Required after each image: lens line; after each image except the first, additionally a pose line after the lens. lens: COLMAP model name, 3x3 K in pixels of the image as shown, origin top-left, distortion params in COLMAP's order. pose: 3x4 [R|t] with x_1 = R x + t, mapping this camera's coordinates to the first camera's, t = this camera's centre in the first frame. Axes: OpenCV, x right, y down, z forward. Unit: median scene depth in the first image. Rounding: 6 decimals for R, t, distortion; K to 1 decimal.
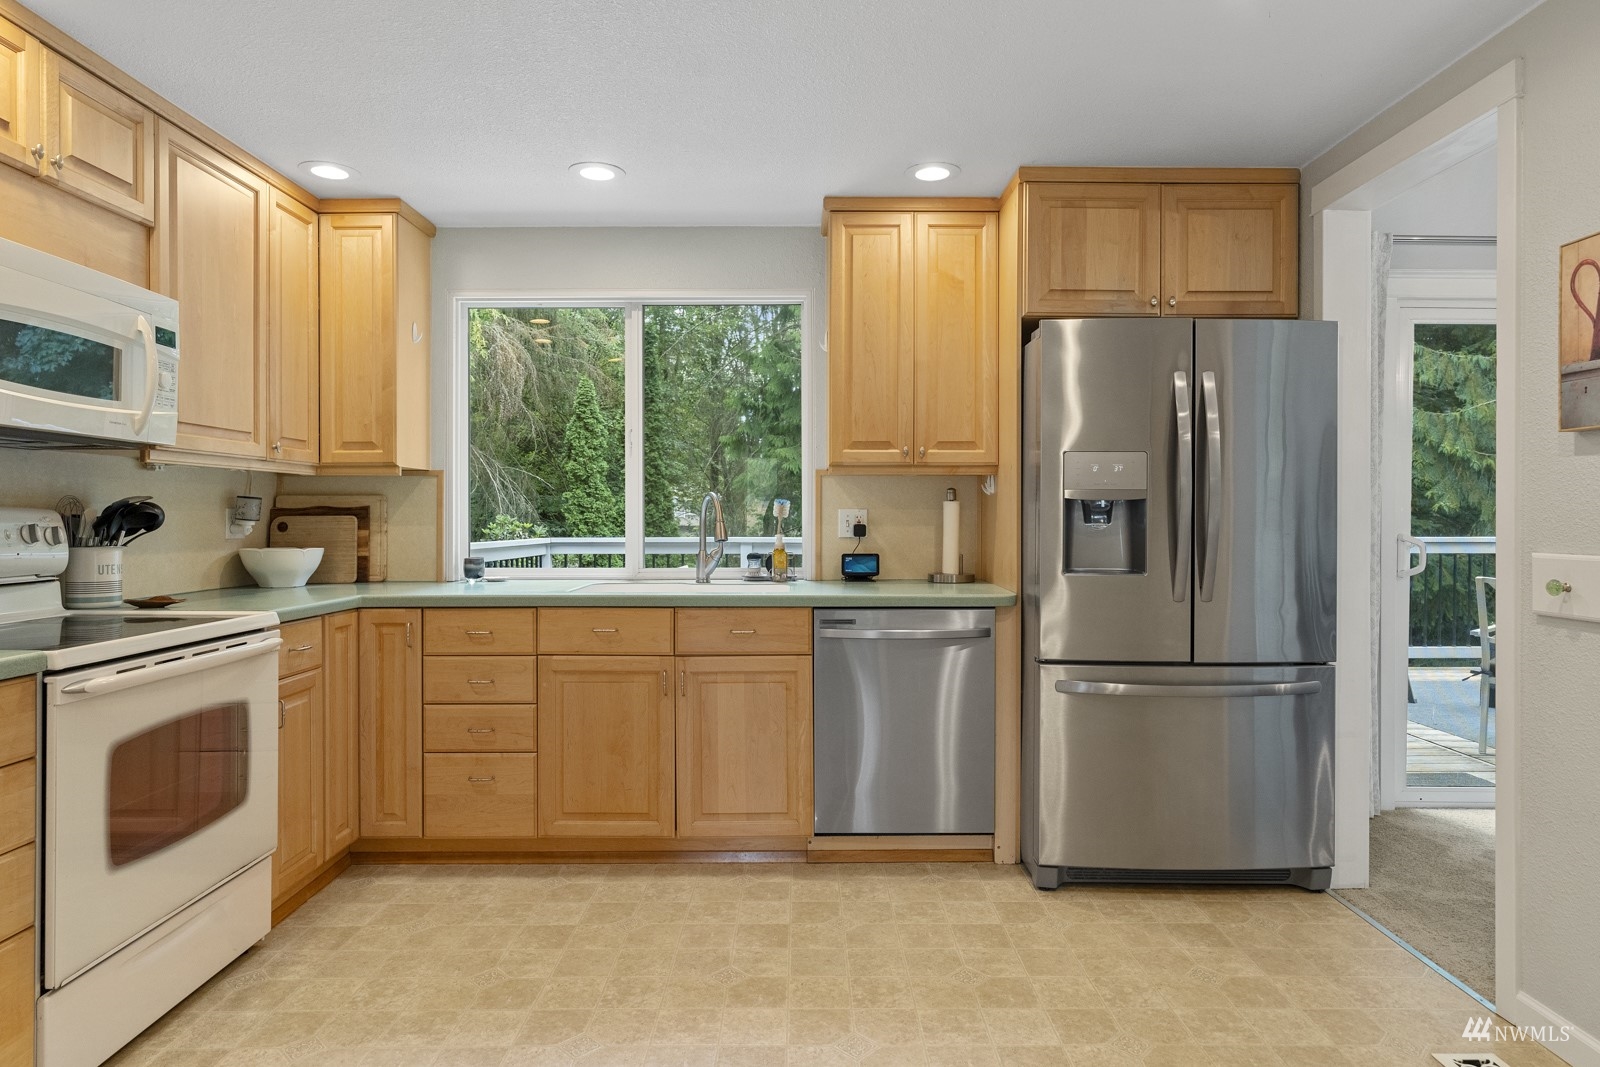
lens RADIAL K [[948.2, 0, 805.2], [0, 948.2, 526.1], [0, 0, 1]] dist [0.000754, -0.000923]
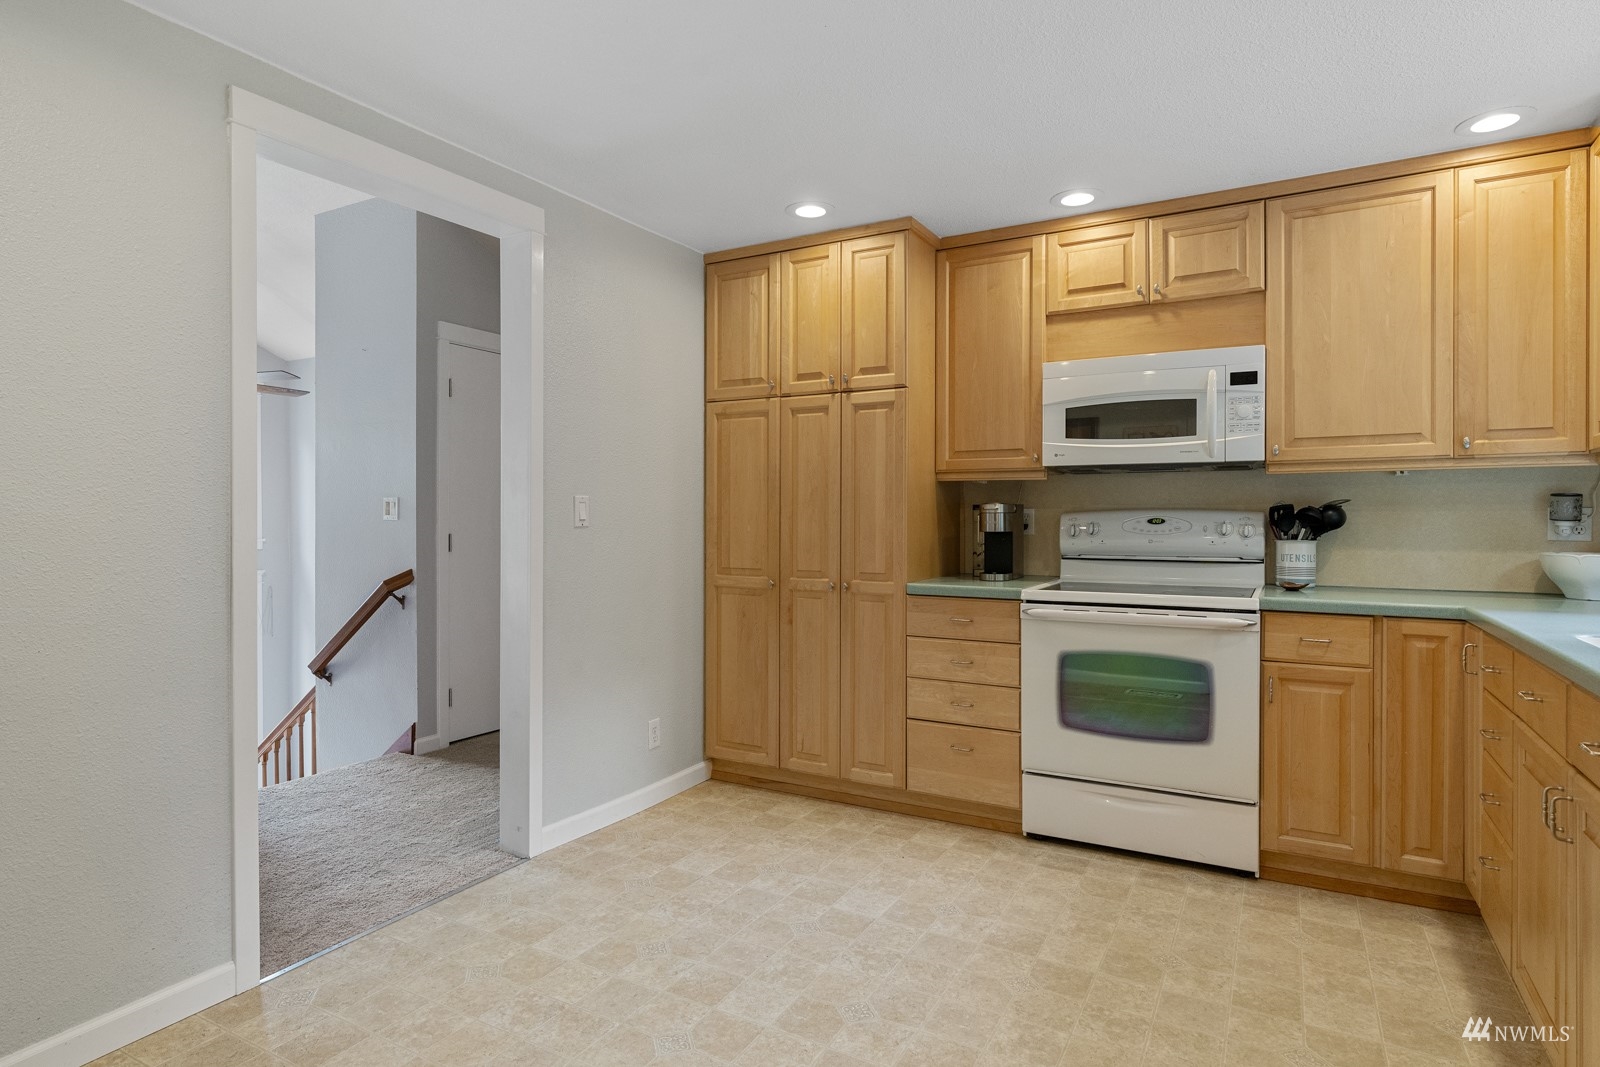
lens RADIAL K [[870.8, 0, 805.7], [0, 870.8, 529.2], [0, 0, 1]] dist [-0.000023, 0.001804]
pose [[-0.506596, 0.006144, -0.862161, 0.659014], [-0.010006, 0.999865, 0.013005, -0.002142], [0.862125, 0.015215, -0.506467, 1.095043]]
